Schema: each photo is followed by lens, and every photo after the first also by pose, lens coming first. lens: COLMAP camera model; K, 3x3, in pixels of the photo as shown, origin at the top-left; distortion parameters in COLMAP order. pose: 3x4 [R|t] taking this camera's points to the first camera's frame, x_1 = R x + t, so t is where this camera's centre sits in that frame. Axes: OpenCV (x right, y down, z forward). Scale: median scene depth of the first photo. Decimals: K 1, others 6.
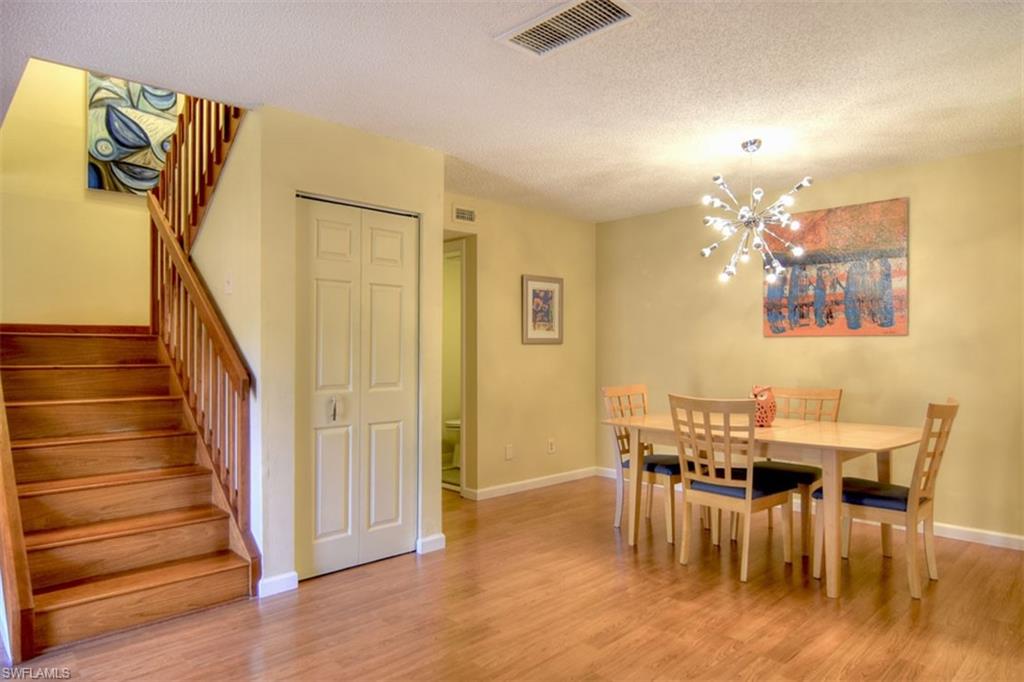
lens RADIAL K [[616.9, 0, 519.2], [0, 616.9, 344.0], [0, 0, 1]] dist [-0.005793, -0.008322]
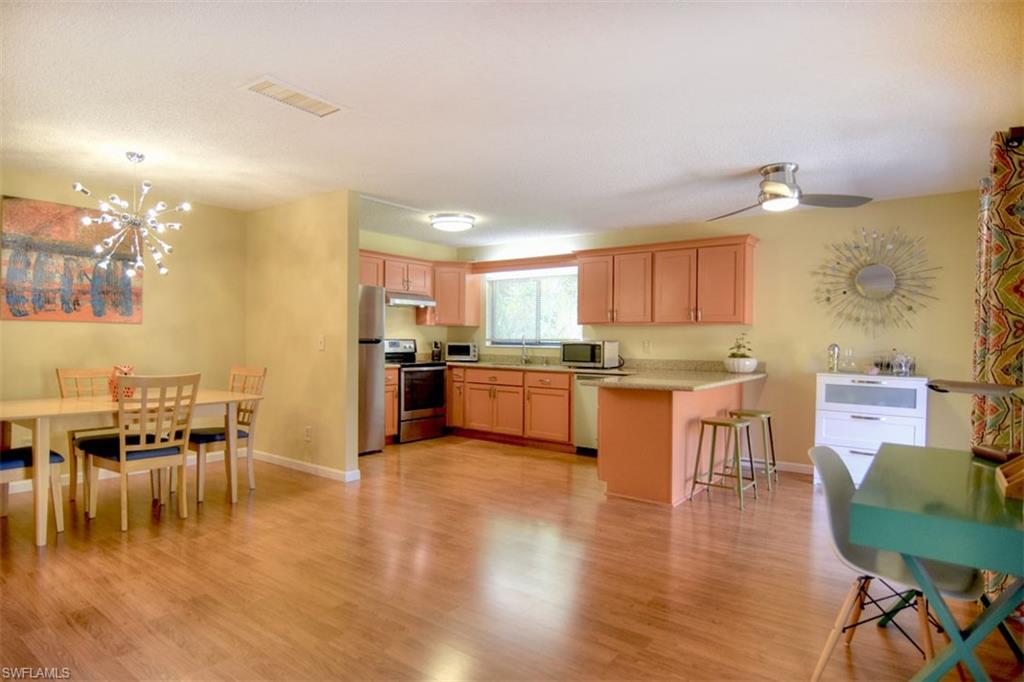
lens RADIAL K [[616.9, 0, 518.0], [0, 616.9, 352.8], [0, 0, 1]] dist [-0.005793, -0.008322]
pose [[-0.149485, -0.028814, 0.988344, -0.729122], [-0.017657, 0.999494, 0.026468, 0.000188], [-0.988606, -0.013495, -0.149918, 0.383325]]
